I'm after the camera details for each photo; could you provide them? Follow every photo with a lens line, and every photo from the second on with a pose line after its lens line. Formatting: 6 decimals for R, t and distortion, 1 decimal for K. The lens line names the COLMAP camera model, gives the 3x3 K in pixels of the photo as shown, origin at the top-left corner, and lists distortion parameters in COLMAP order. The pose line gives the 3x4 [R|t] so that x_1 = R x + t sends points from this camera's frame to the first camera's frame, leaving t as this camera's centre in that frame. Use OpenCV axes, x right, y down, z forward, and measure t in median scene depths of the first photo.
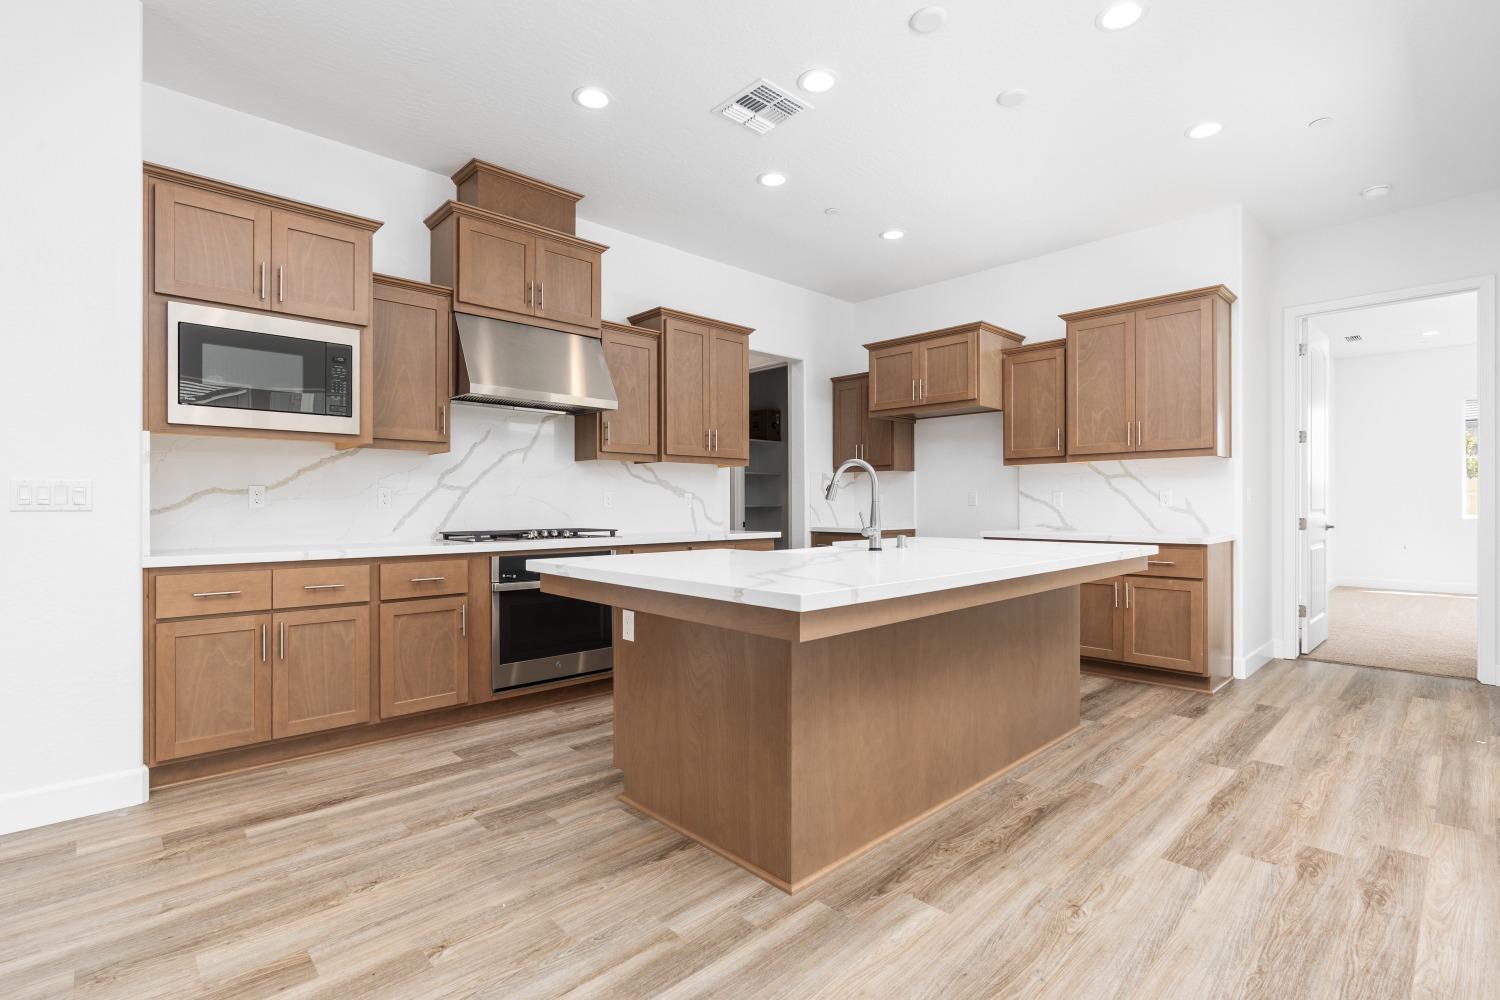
lens RADIAL K [[690.4, 0, 748.2], [0, 690.4, 509.4], [0, 0, 1]] dist [-0.011259, 0.003824]
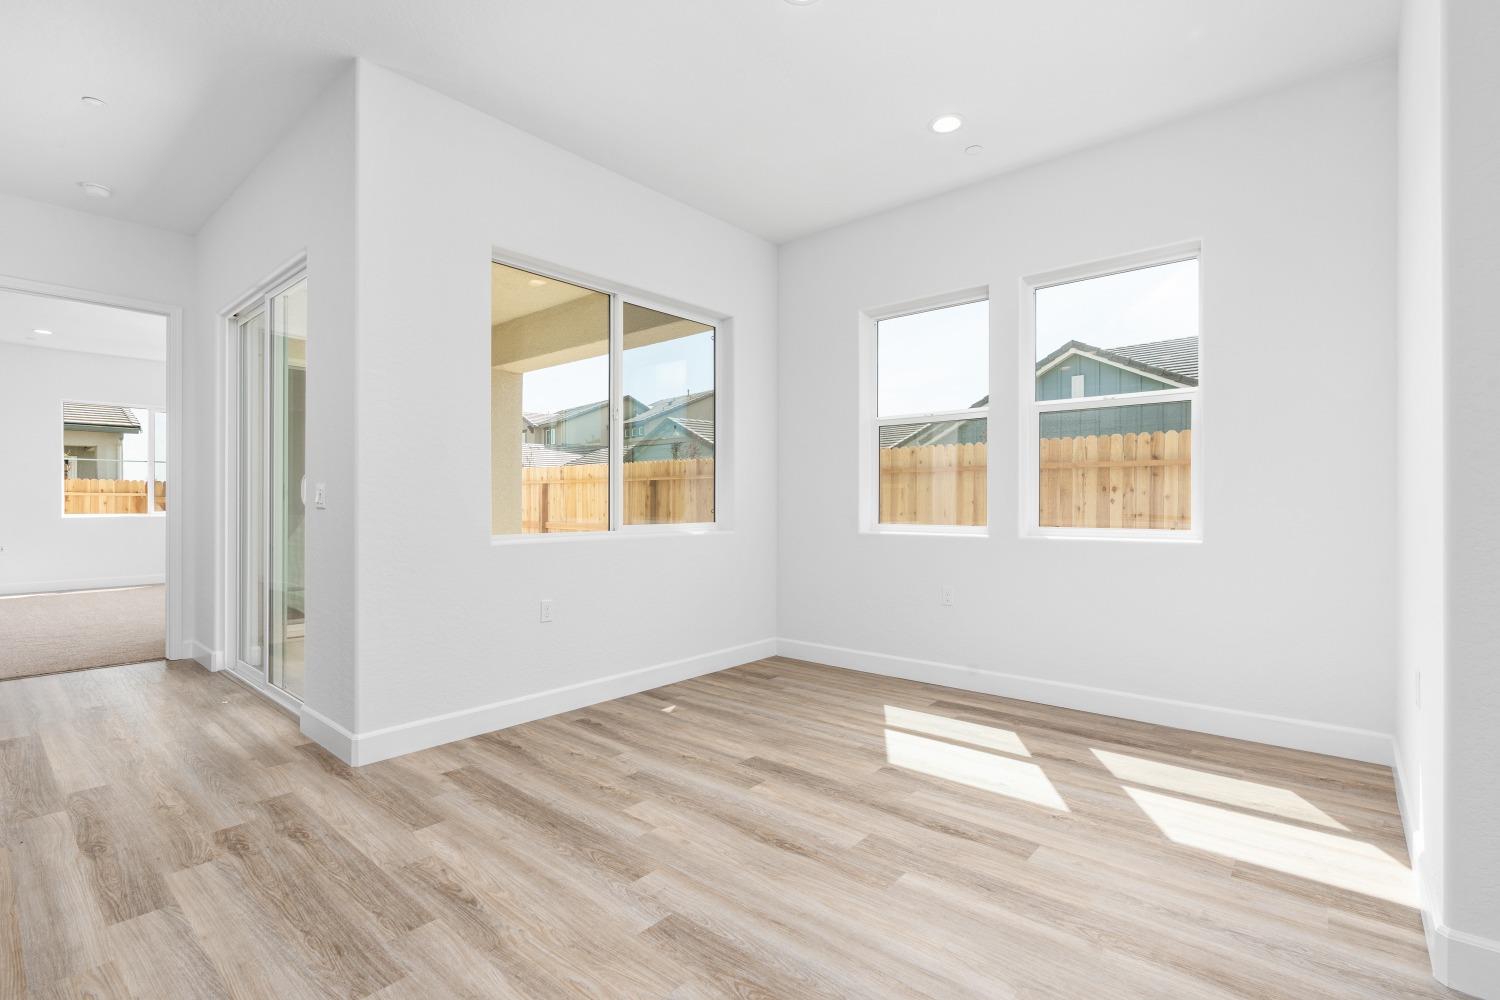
lens RADIAL K [[690.4, 0, 751.3], [0, 690.4, 502.7], [0, 0, 1]] dist [-0.011259, 0.003824]
pose [[-0.100178, 0.003825, 0.994962, -0.207702], [0.005579, 0.999979, -0.003283, 0.002124], [-0.994954, 0.005222, -0.100197, 0.210653]]
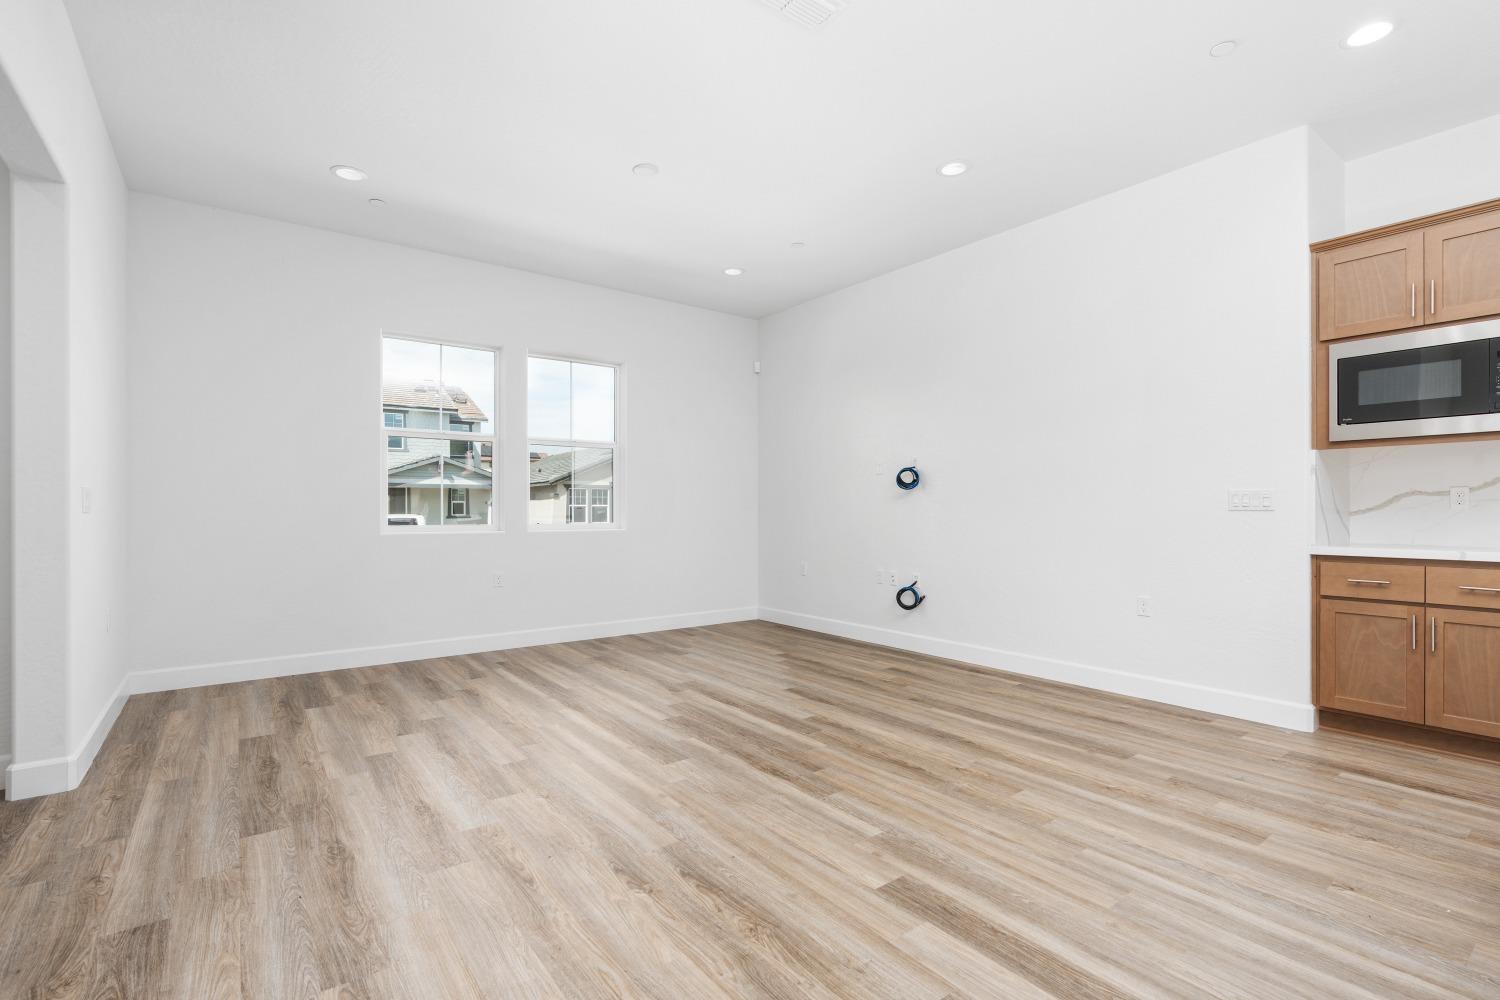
lens RADIAL K [[690.4, 0, 744.2], [0, 690.4, 504.4], [0, 0, 1]] dist [-0.011259, 0.003824]
pose [[-0.121441, -0.004366, -0.992589, 0.450902], [-0.004430, 0.999983, -0.003857, 0.000253], [0.992589, 0.003929, -0.121458, 0.067920]]
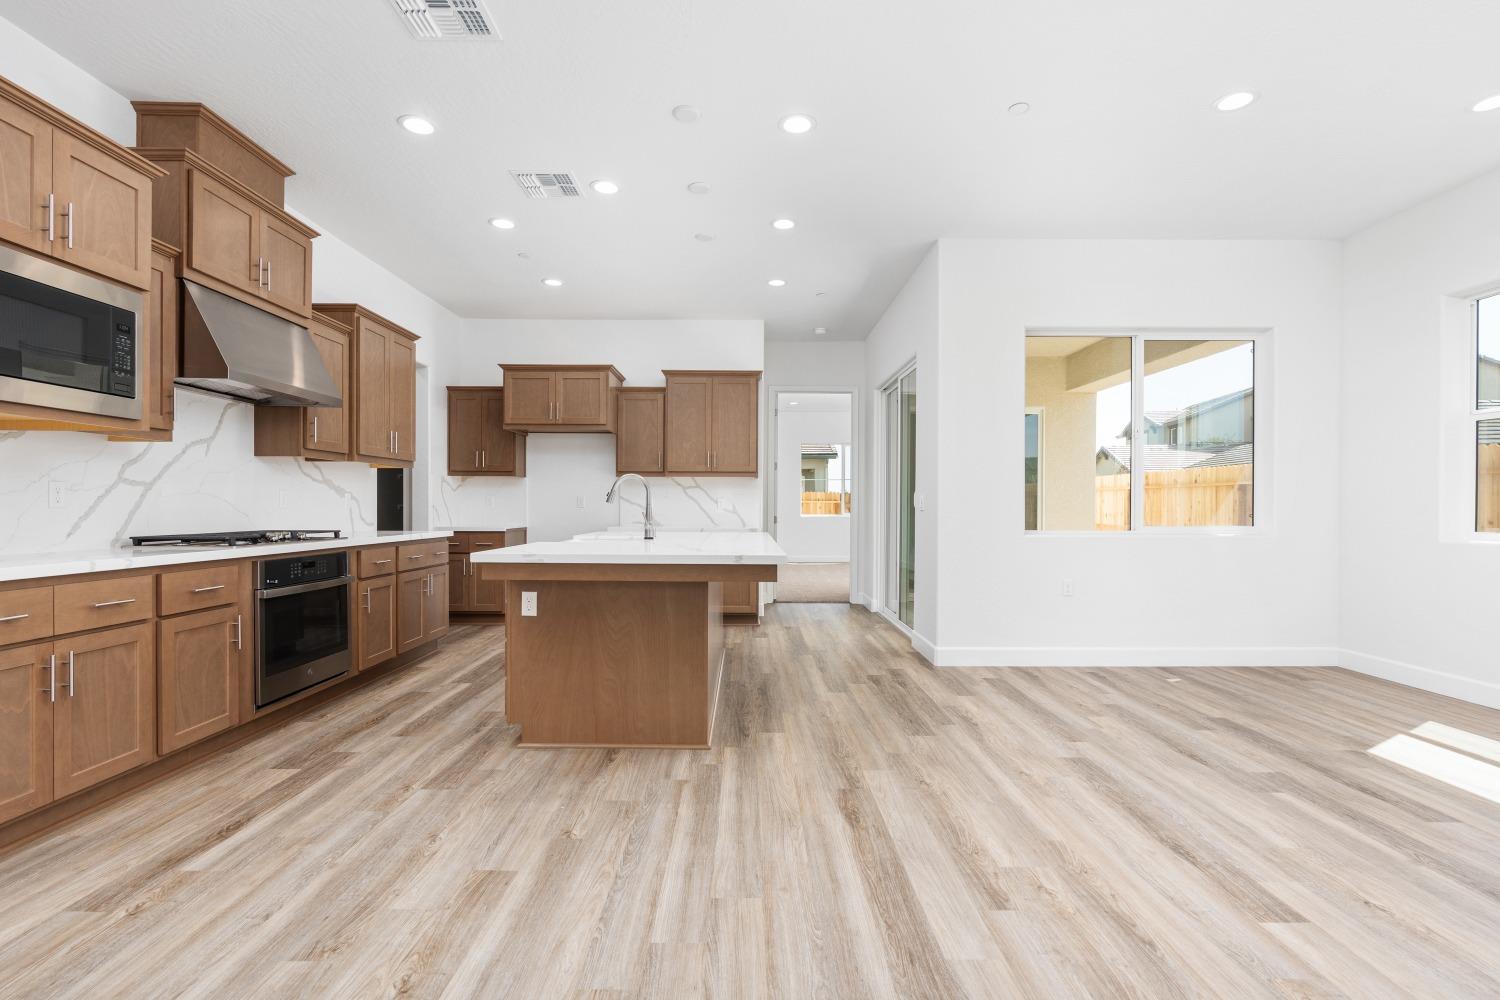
lens RADIAL K [[690.4, 0, 746.3], [0, 690.4, 506.8], [0, 0, 1]] dist [-0.011259, 0.003824]
pose [[0.686946, 0.004622, 0.726693, -0.651893], [0.000940, 0.999973, -0.007248, 0.004147], [-0.726708, 0.005662, 0.686924, -0.104378]]
